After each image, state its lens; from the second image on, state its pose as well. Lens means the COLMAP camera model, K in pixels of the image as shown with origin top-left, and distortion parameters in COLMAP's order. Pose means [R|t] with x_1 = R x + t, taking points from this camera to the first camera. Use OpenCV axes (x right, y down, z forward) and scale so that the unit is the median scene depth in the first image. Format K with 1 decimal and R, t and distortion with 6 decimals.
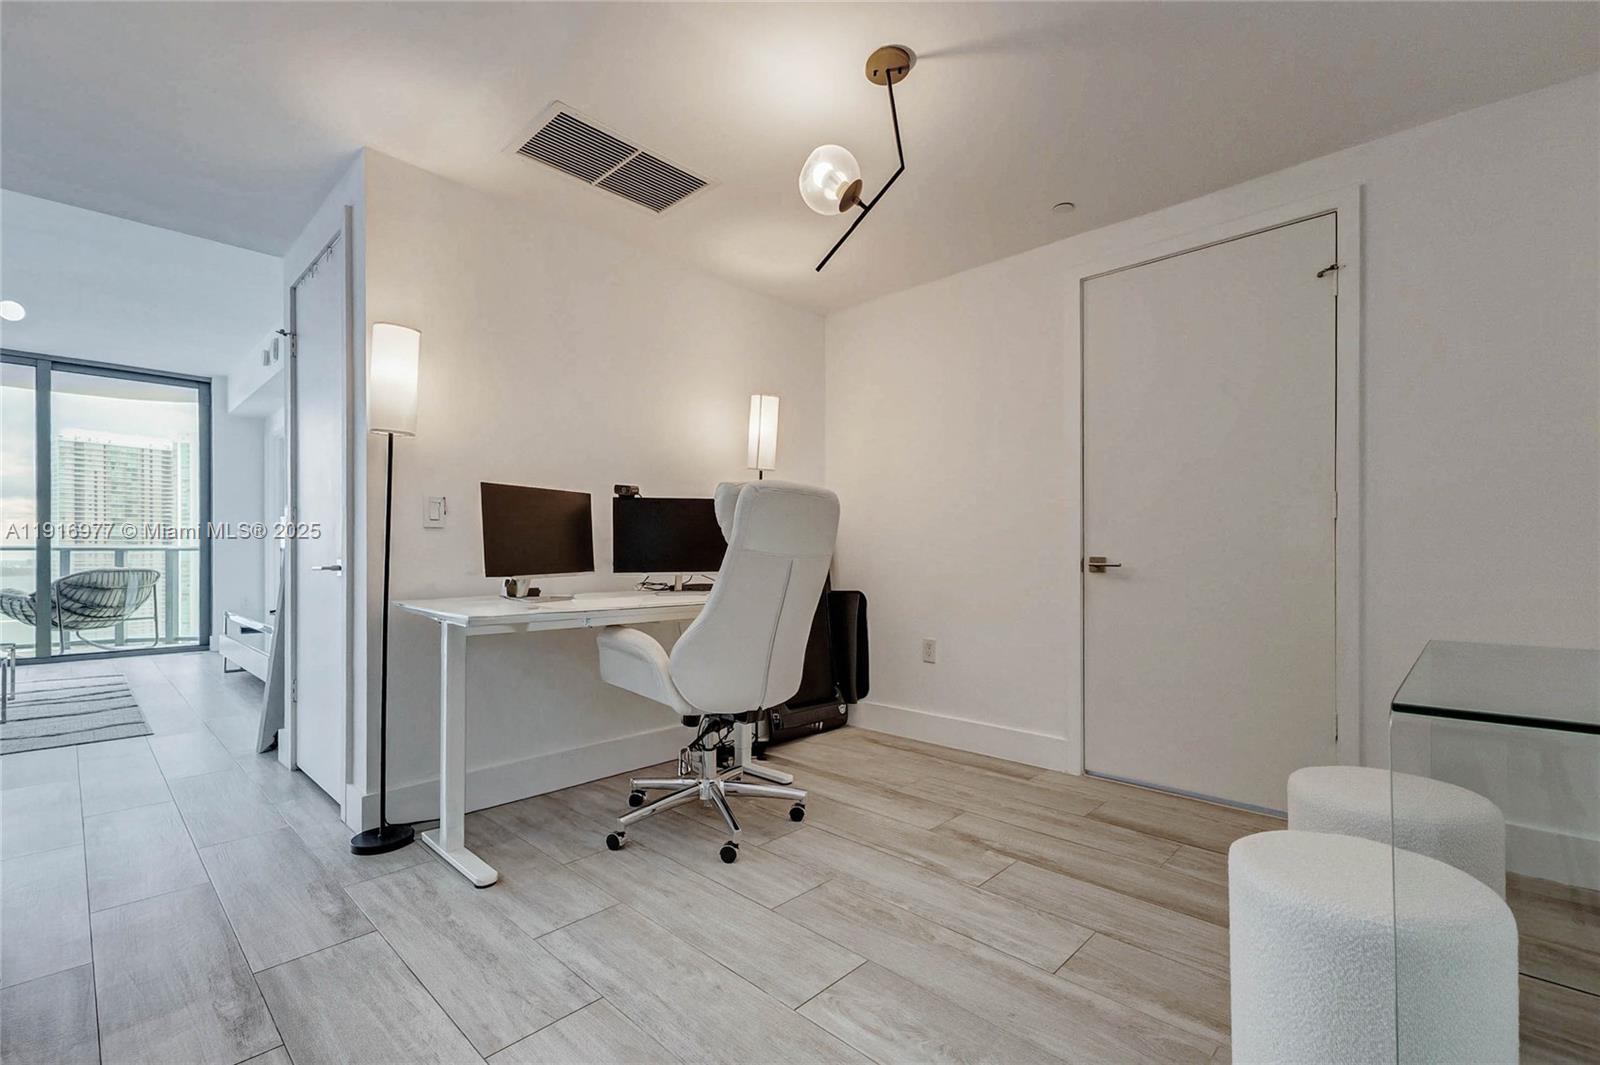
lens RADIAL K [[700.6, 0, 800.8], [0, 700.6, 544.3], [0, 0, 1]] dist [0.003718, 0.000527]
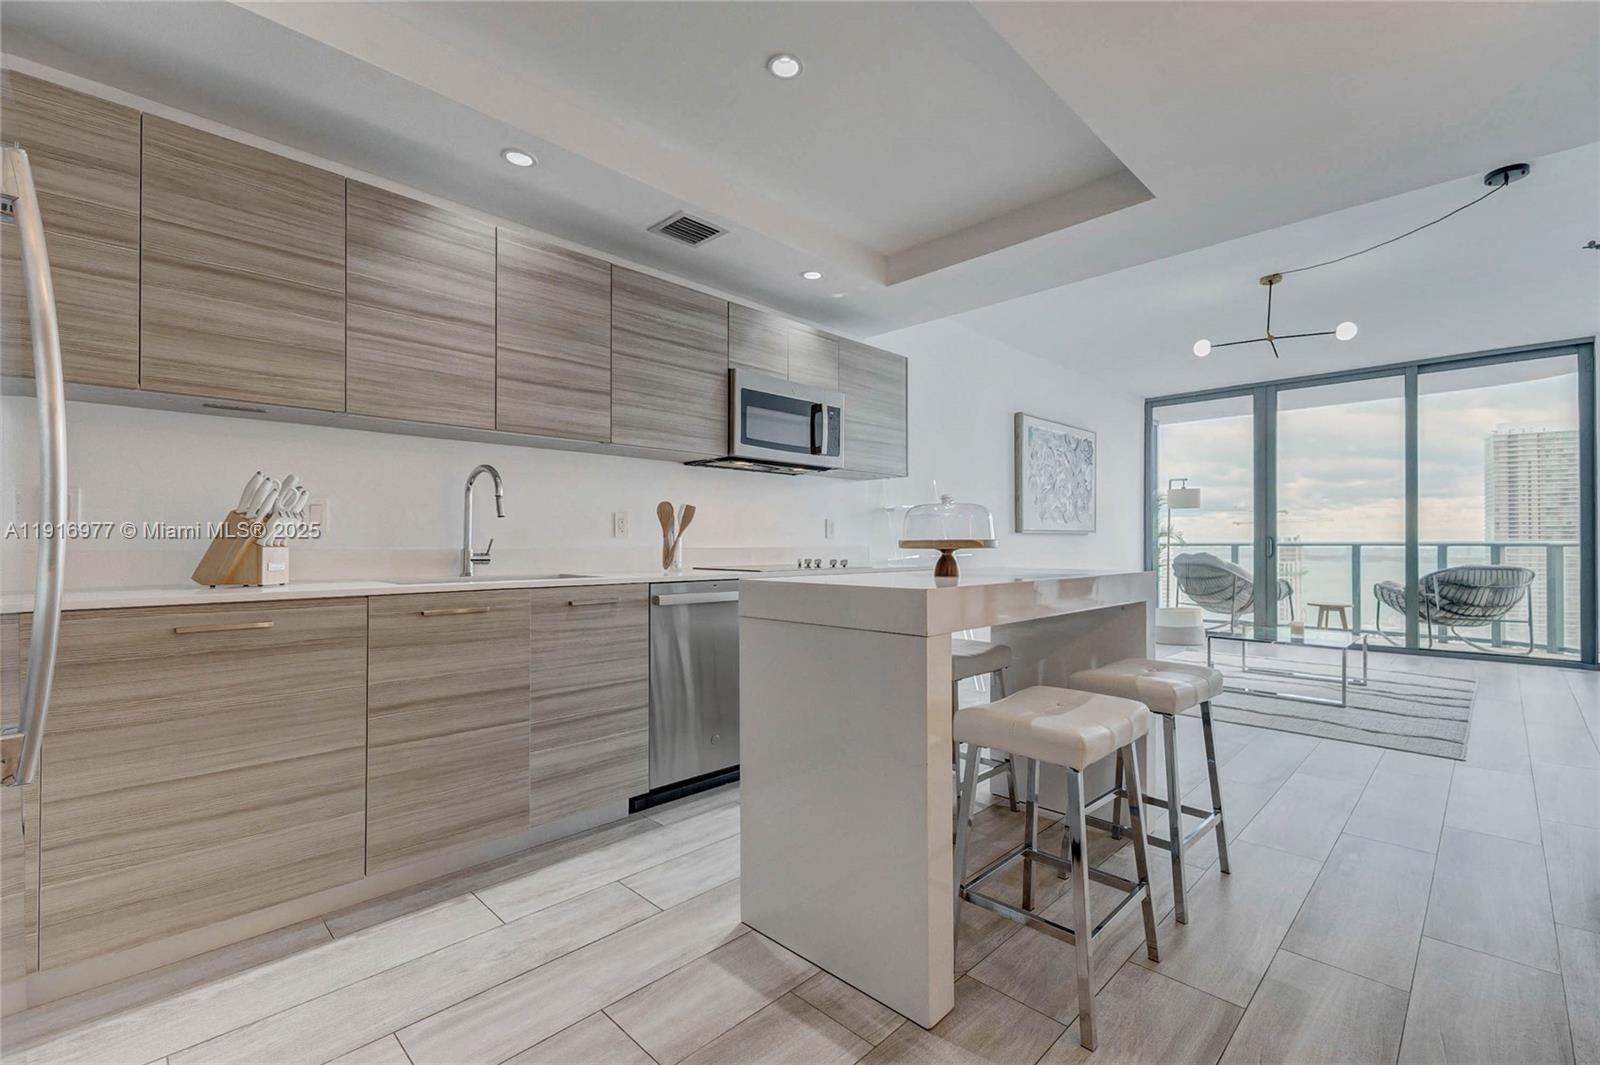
lens RADIAL K [[700.6, 0, 803.2], [0, 700.6, 534.9], [0, 0, 1]] dist [0.003718, 0.000527]
pose [[-0.009216, -0.007557, -0.999929, -0.013066], [0.007173, 0.999945, -0.007624, -0.007038], [0.999932, -0.007243, -0.009161, 0.091046]]
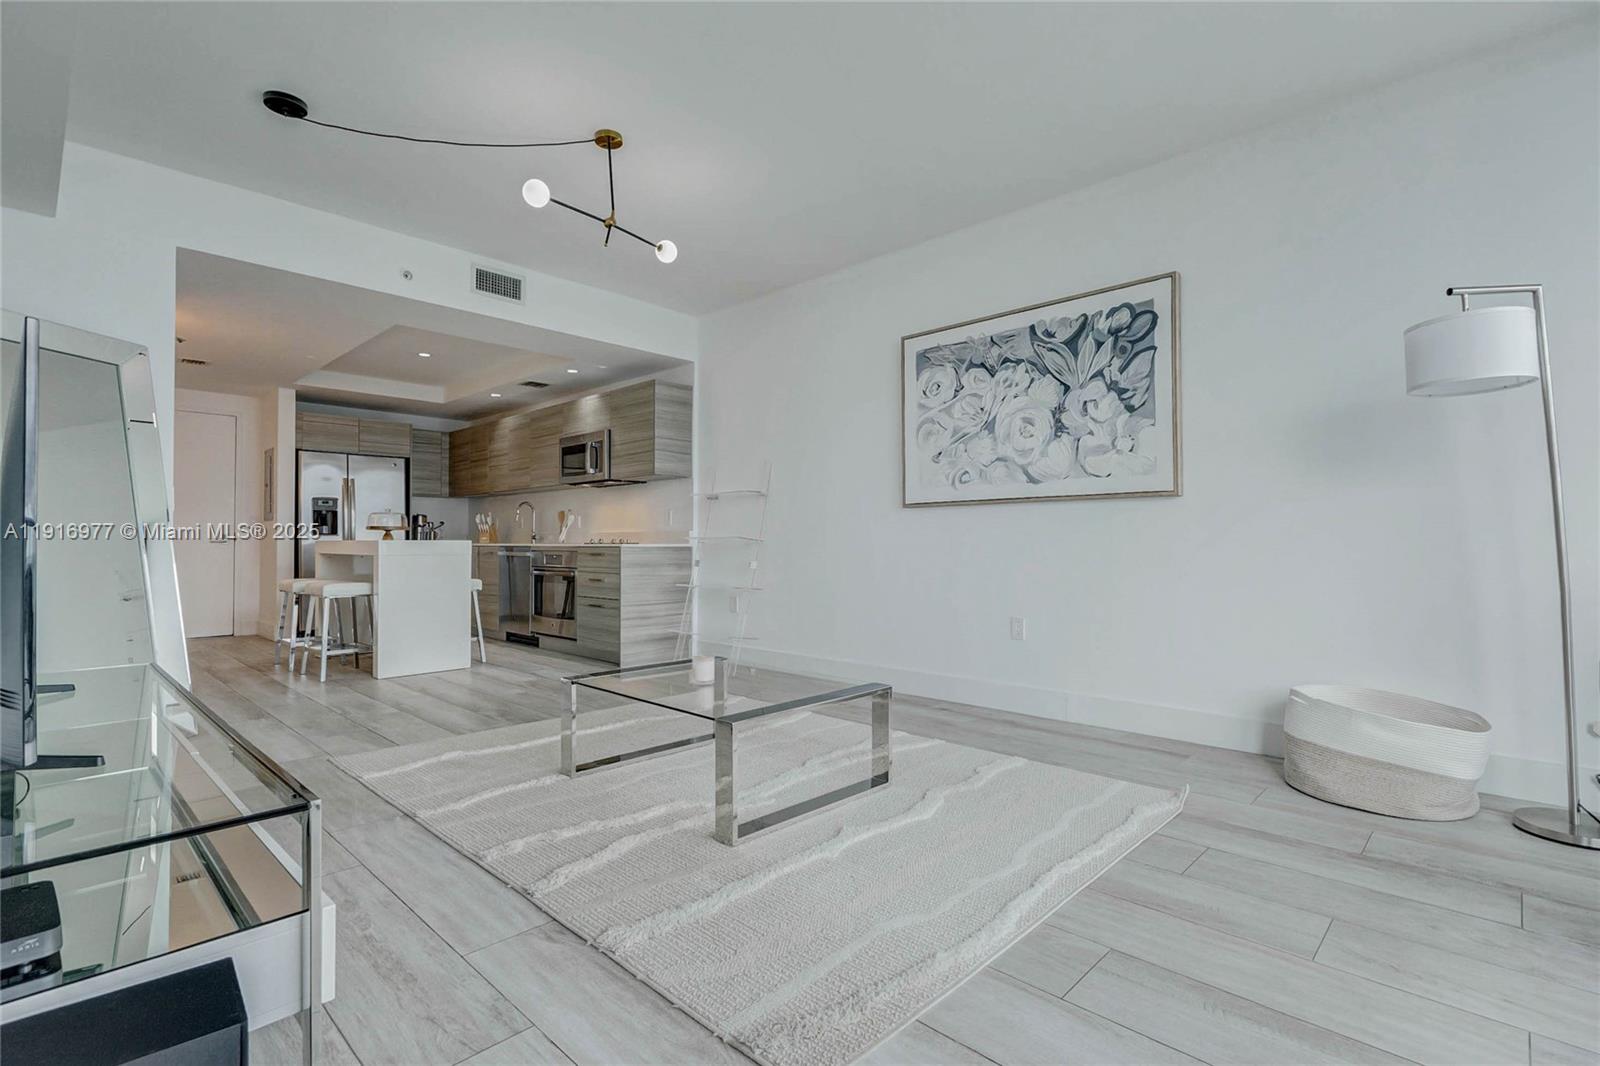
lens RADIAL K [[746.1, 0, 808.5], [0, 746.1, 530.3], [0, 0, 1]] dist [0.009159, -0.000338]
pose [[-0.999988, 0.002878, -0.003985, -0.716088], [0.002976, 0.999693, -0.024587, 0.017024], [0.003913, -0.024598, -0.999690, 0.905584]]
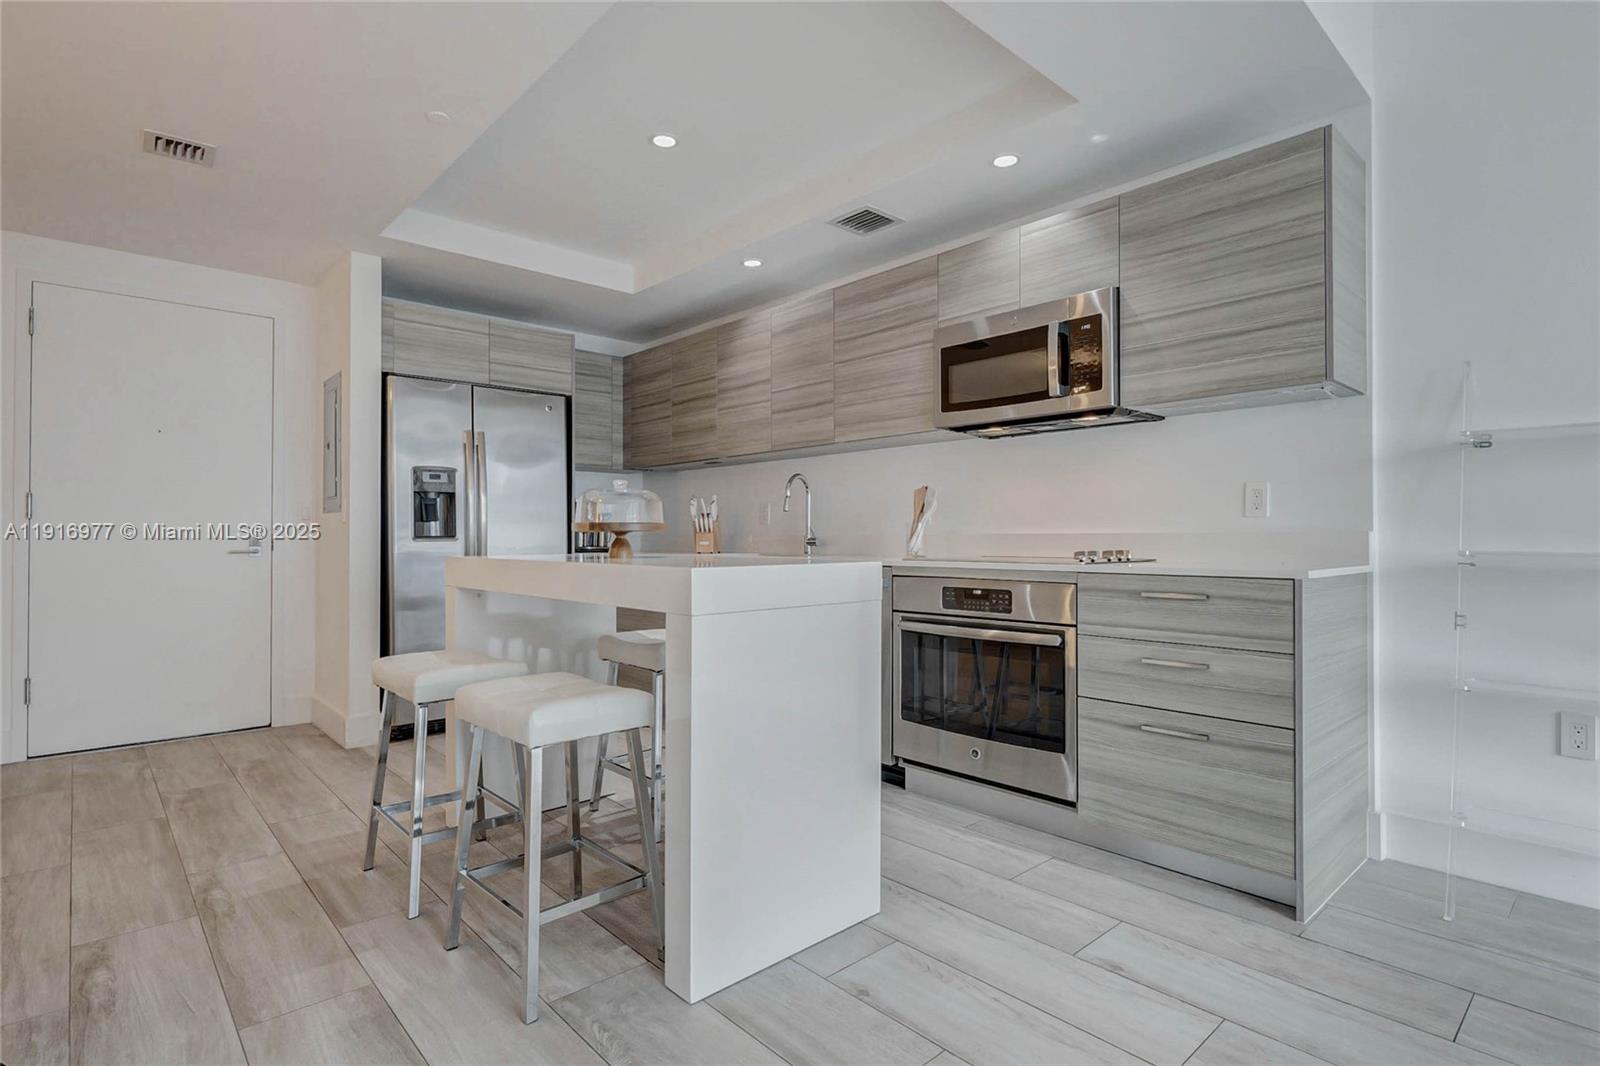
lens RADIAL K [[799.7, 0, 792.9], [0, 799.7, 526.5], [0, 0, 1]] dist [-0.003949, 0.000898]
pose [[-0.997206, 0.006147, 0.074446, -0.387466], [0.004633, 0.999779, -0.020485, 0.001708], [-0.074555, -0.020082, -0.997015, 0.469689]]
